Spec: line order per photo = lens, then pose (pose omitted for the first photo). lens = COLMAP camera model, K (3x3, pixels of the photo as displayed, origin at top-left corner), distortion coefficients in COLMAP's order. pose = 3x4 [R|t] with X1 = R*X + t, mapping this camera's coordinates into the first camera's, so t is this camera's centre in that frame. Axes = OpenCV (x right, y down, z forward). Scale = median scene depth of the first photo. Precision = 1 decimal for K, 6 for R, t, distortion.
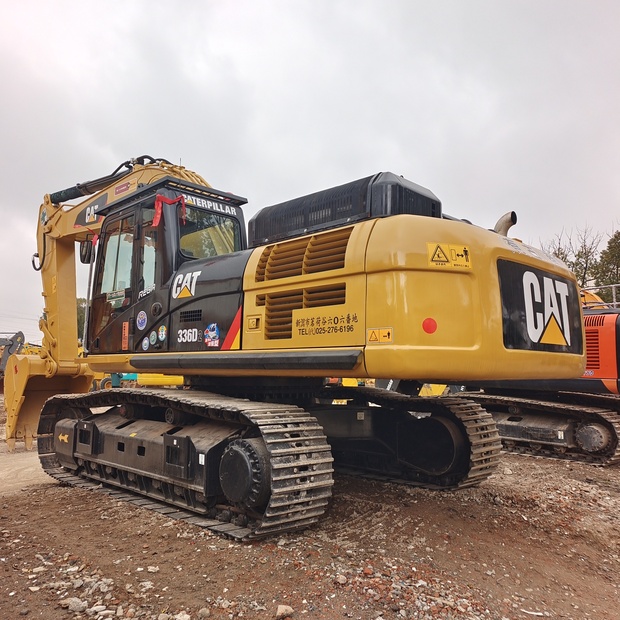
lens RADIAL K [[557.8, 0, 310.1], [0, 557.8, 310.9], [0, 0, 1]] dist [0.035345, 0.006183]
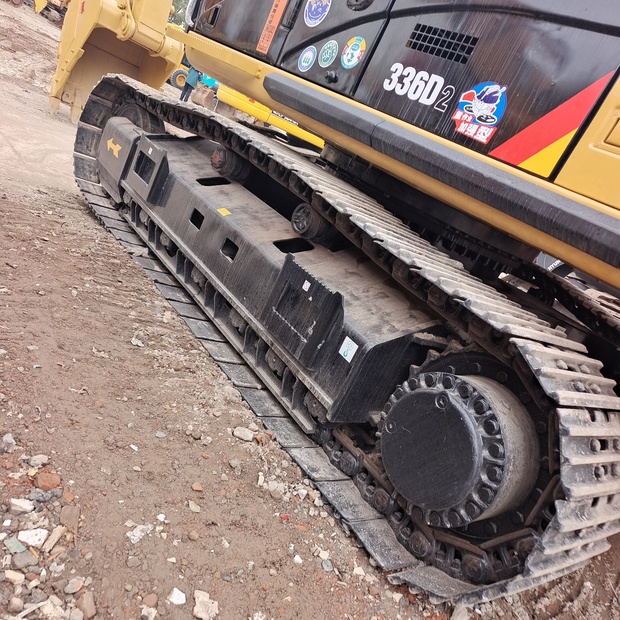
lens RADIAL K [[557.8, 0, 311.7], [0, 557.8, 309.7], [0, 0, 1]] dist [0.035345, 0.006183]
pose [[0.900248, 0.434768, 0.023031, -0.219702], [-0.409525, 0.827648, 0.383781, 0.053647], [0.147794, -0.354930, 0.923137, 0.488904]]
